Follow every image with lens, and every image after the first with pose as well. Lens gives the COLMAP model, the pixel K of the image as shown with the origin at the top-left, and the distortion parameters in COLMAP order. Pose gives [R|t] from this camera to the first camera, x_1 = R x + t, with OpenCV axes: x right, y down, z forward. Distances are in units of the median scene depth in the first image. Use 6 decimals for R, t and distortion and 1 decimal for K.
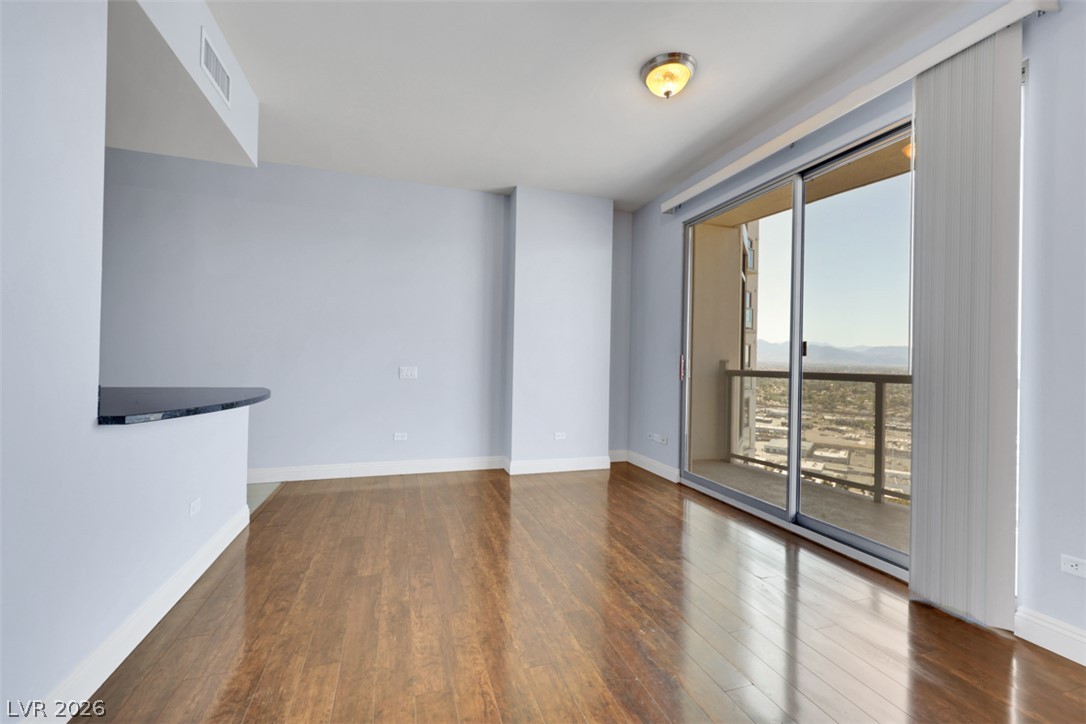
lens RADIAL K [[436.6, 0, 537.4], [0, 436.6, 358.3], [0, 0, 1]] dist [-0.000830, -0.000359]
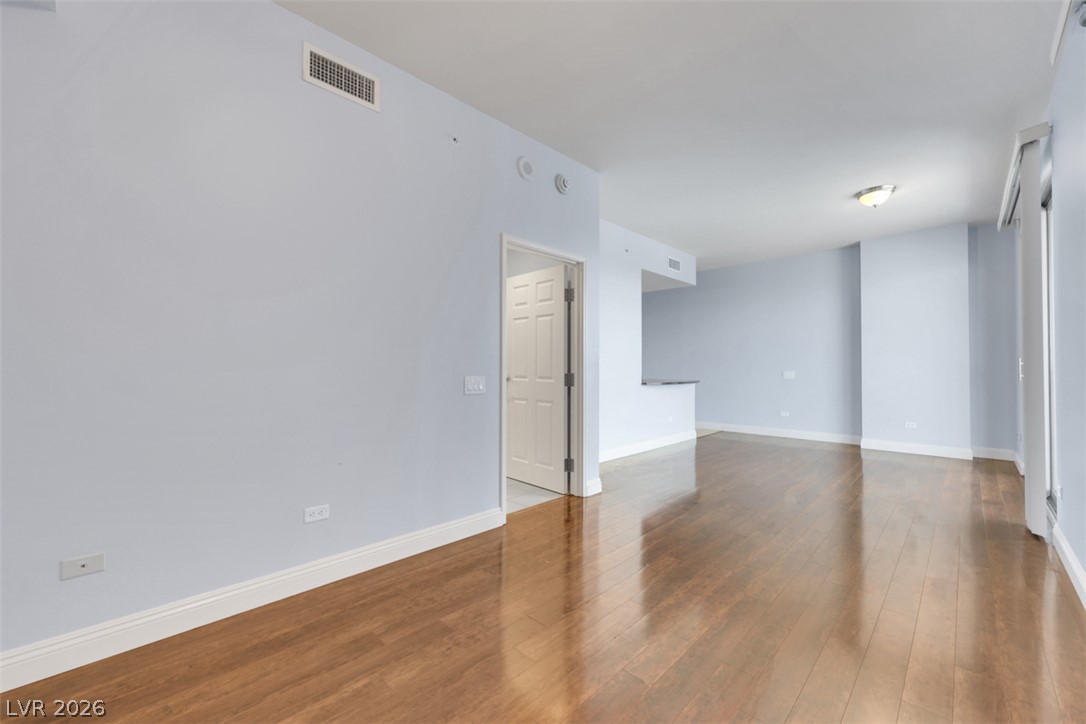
lens RADIAL K [[436.6, 0, 541.2], [0, 436.6, 362.8], [0, 0, 1]] dist [-0.000830, -0.000359]
pose [[0.465141, -0.024241, -0.884904, 0.692206], [0.007828, 0.999699, -0.023270, 0.019081], [0.885202, 0.003897, 0.465191, -0.541174]]
